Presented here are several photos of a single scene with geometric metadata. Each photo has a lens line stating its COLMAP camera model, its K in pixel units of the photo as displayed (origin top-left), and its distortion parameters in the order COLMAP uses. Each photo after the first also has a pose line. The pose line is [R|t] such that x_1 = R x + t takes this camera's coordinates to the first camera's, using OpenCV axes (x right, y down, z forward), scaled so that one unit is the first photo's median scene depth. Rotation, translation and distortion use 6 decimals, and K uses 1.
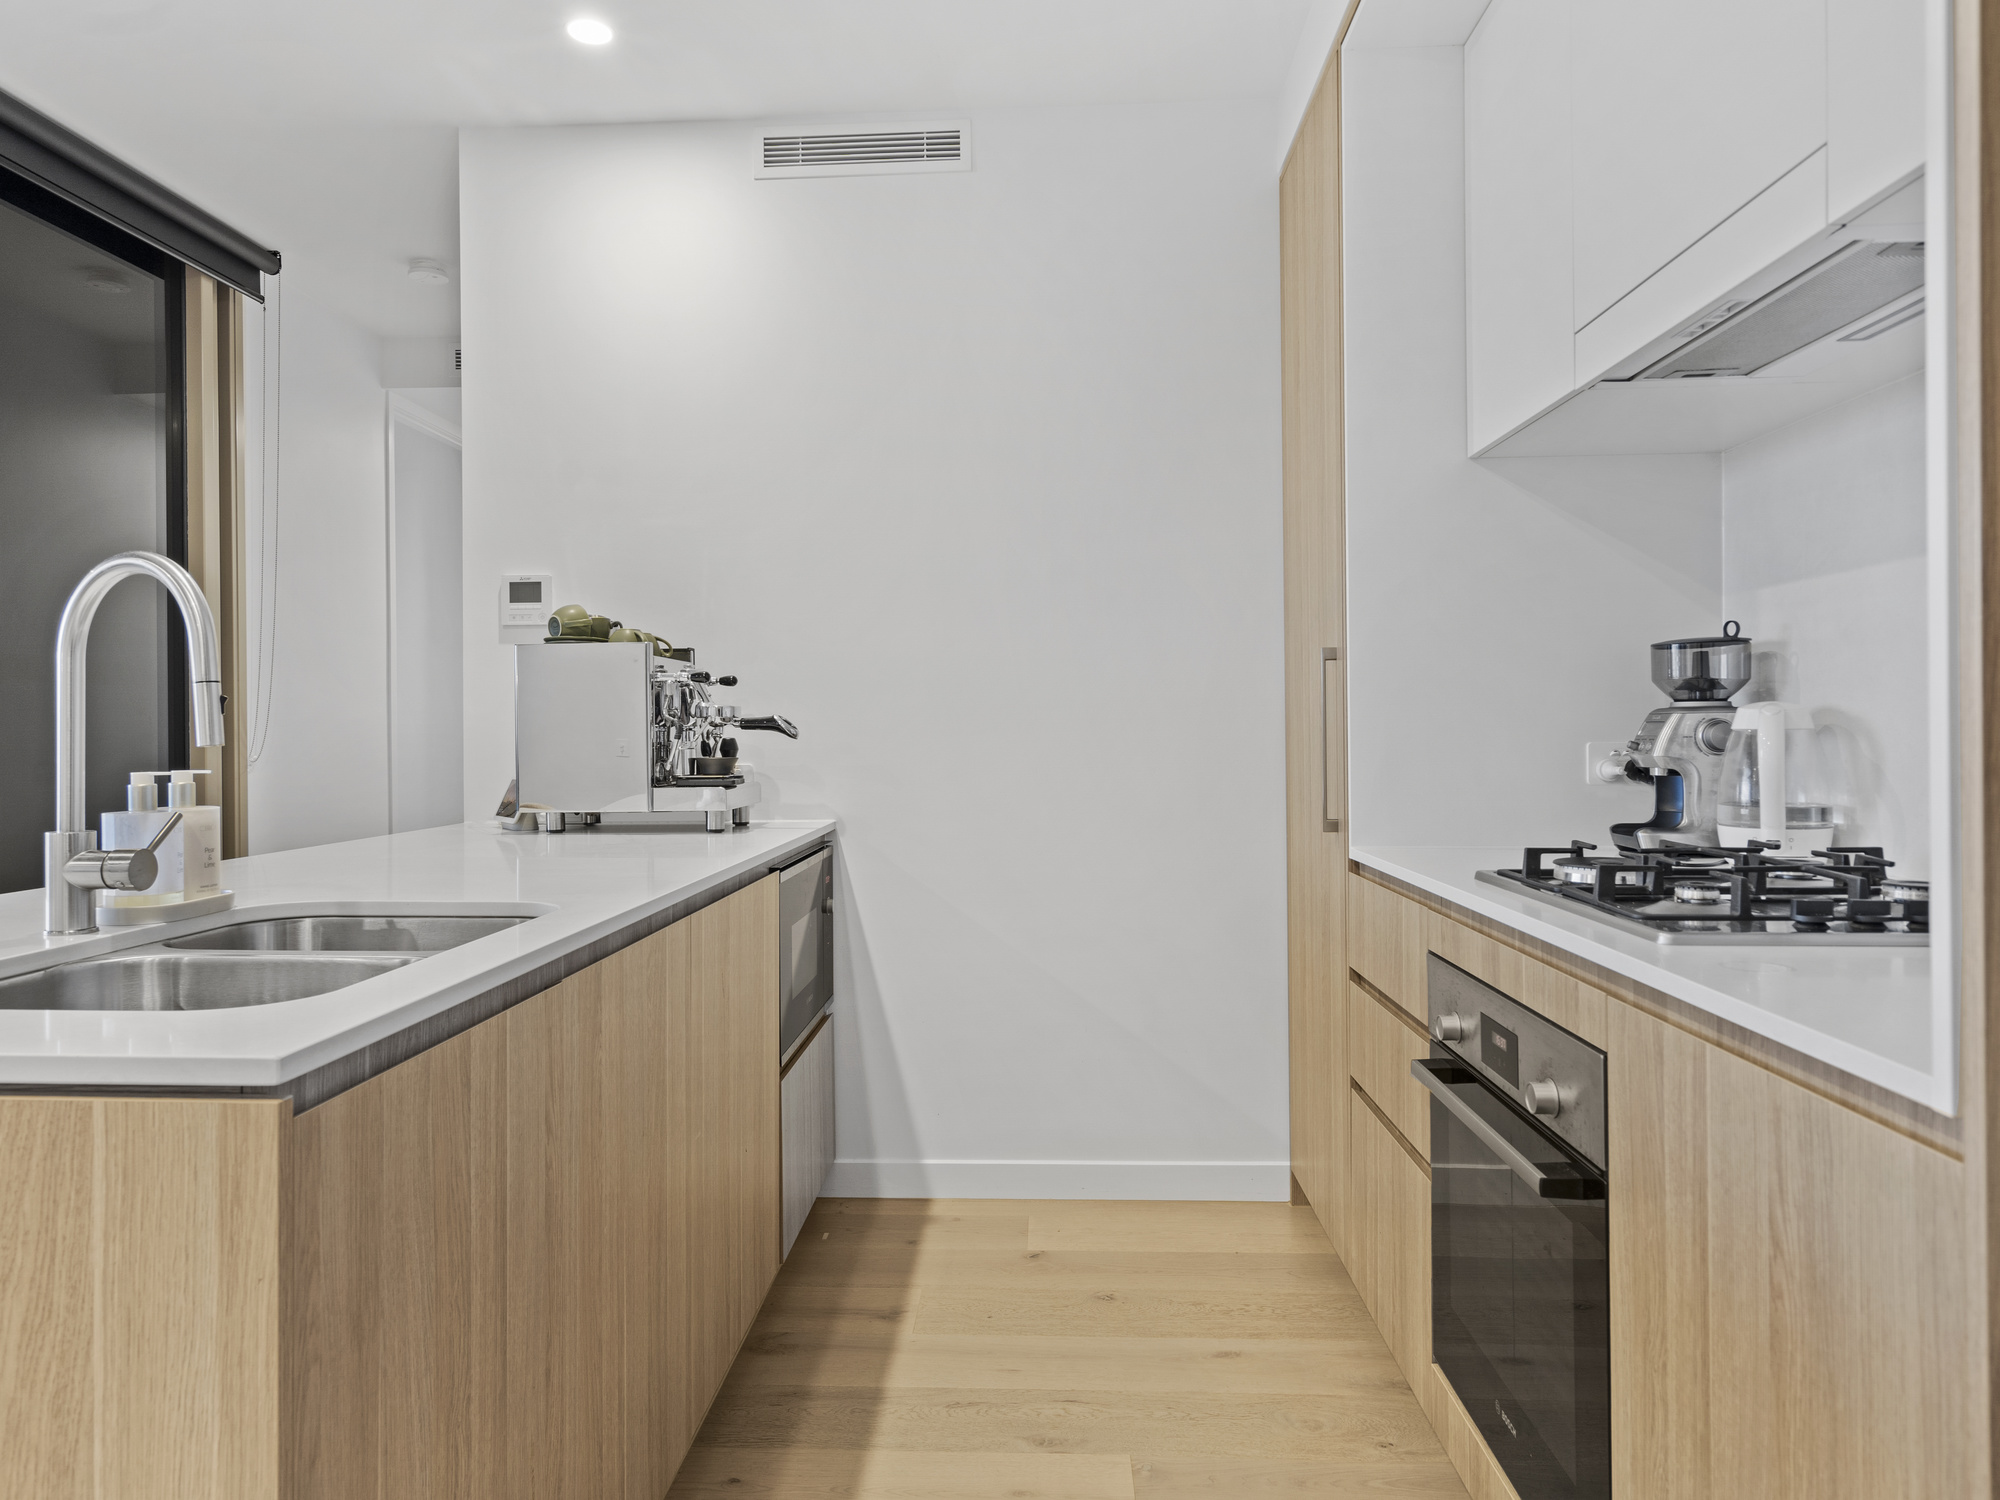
lens RADIAL K [[1261.6, 0, 975.8], [0, 1261.6, 744.9], [0, 0, 1]] dist [-0.029889, 0.034028]
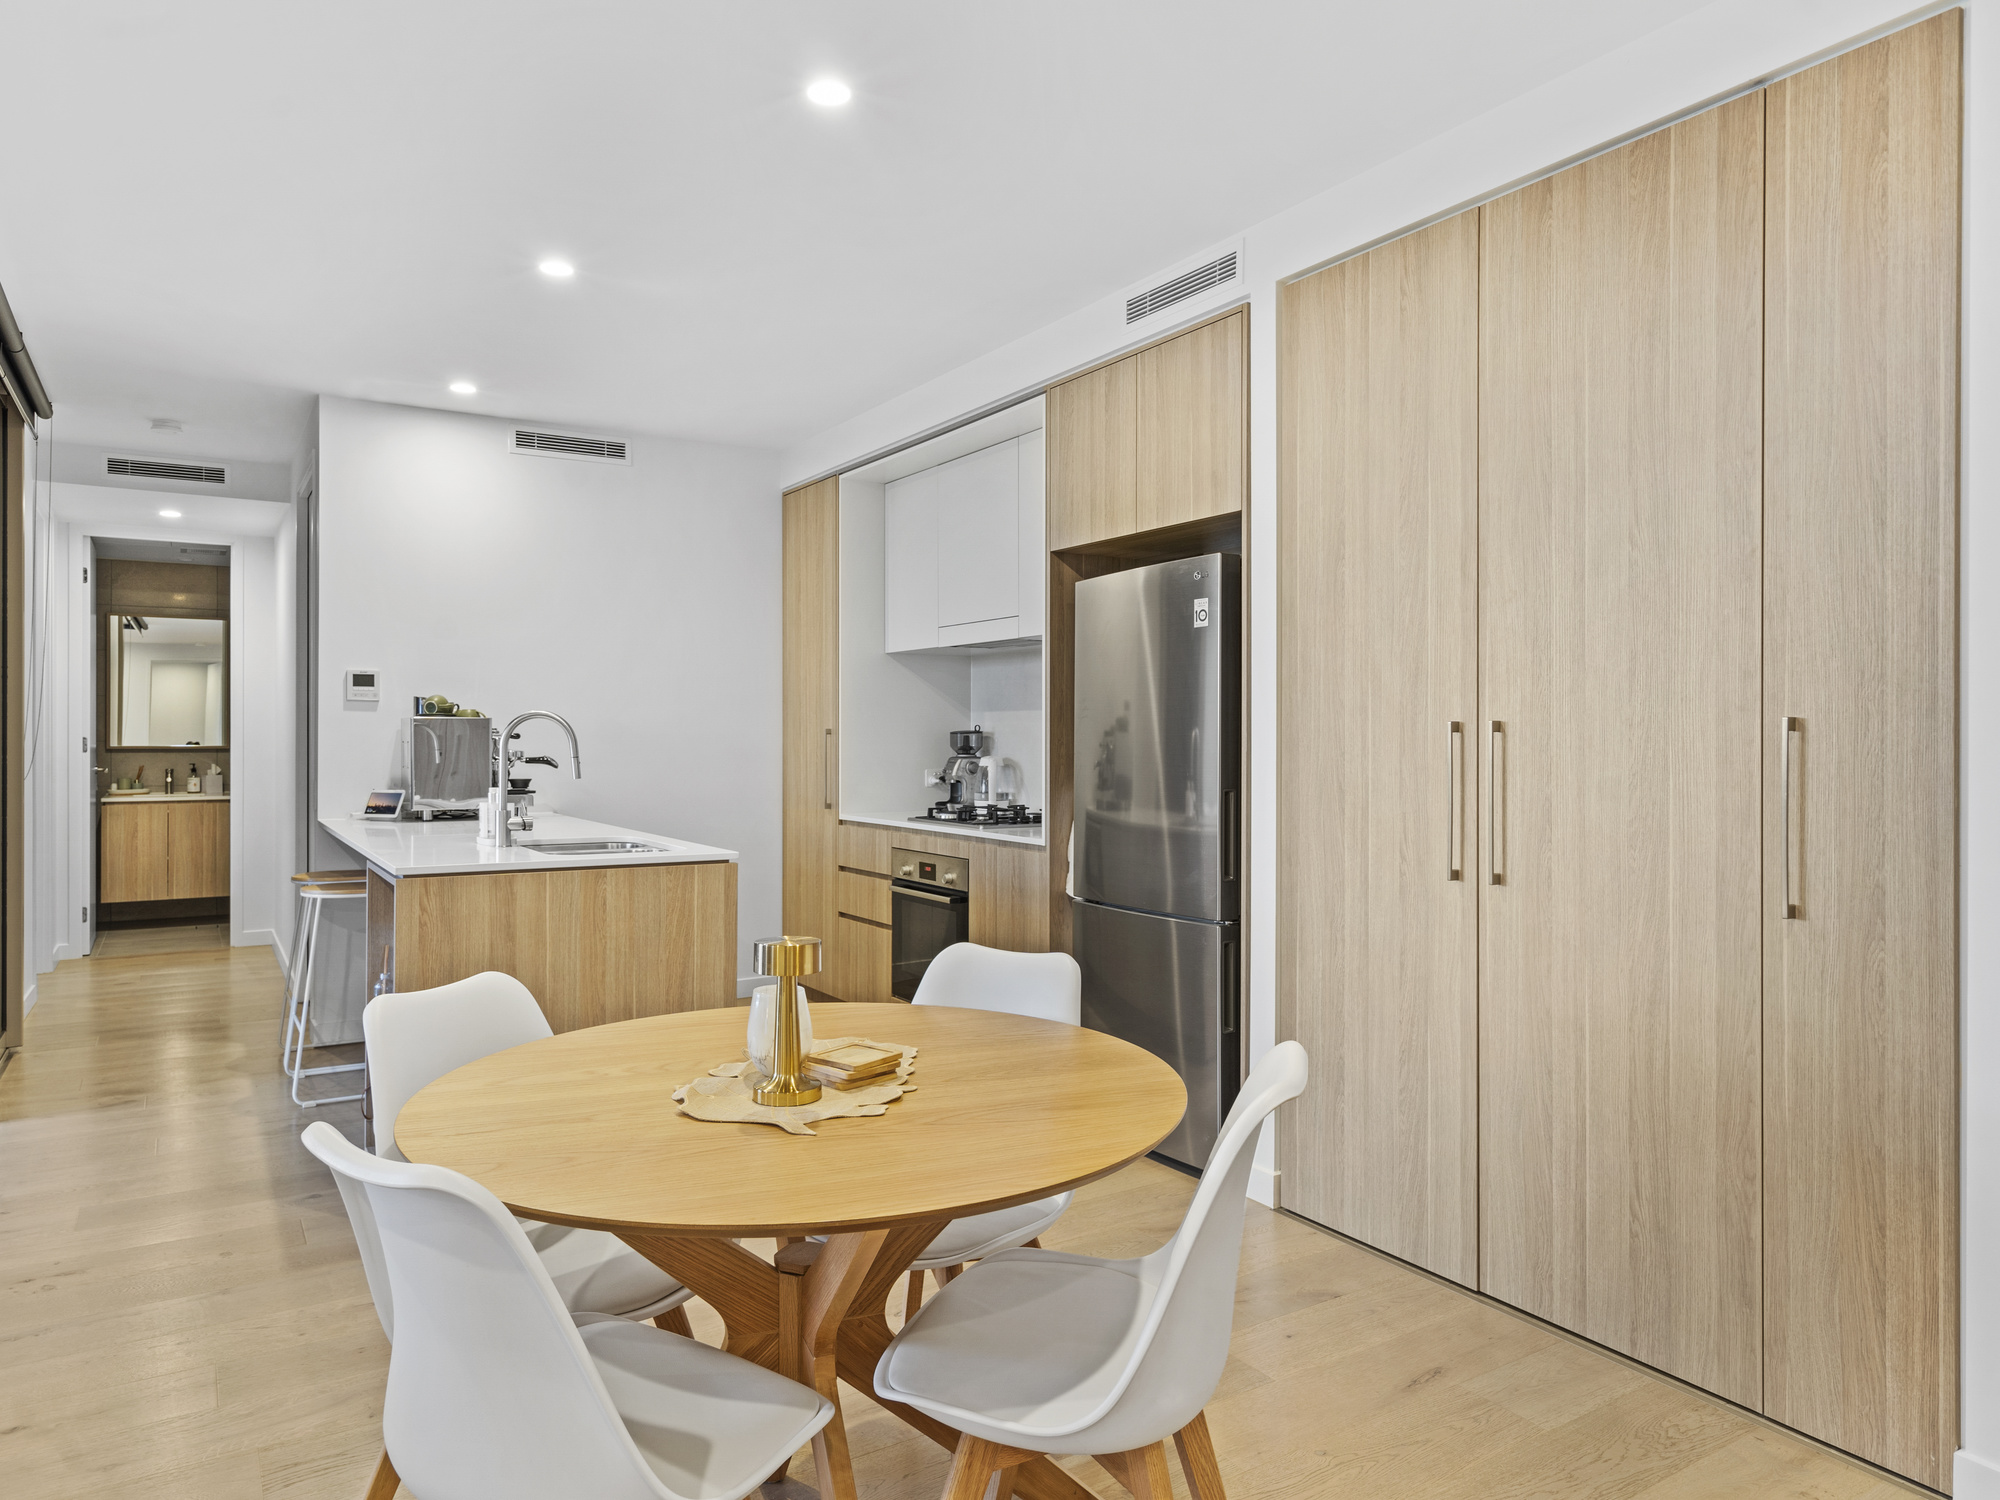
lens RADIAL K [[1247.0, 0, 992.7], [0, 1247.0, 750.2], [0, 0, 1]] dist [-0.003528, -0.001795]
pose [[0.808227, 0.004015, 0.588857, -0.955159], [-0.001855, 0.999989, -0.004273, -0.033718], [-0.588868, 0.002361, 0.808226, -1.194833]]
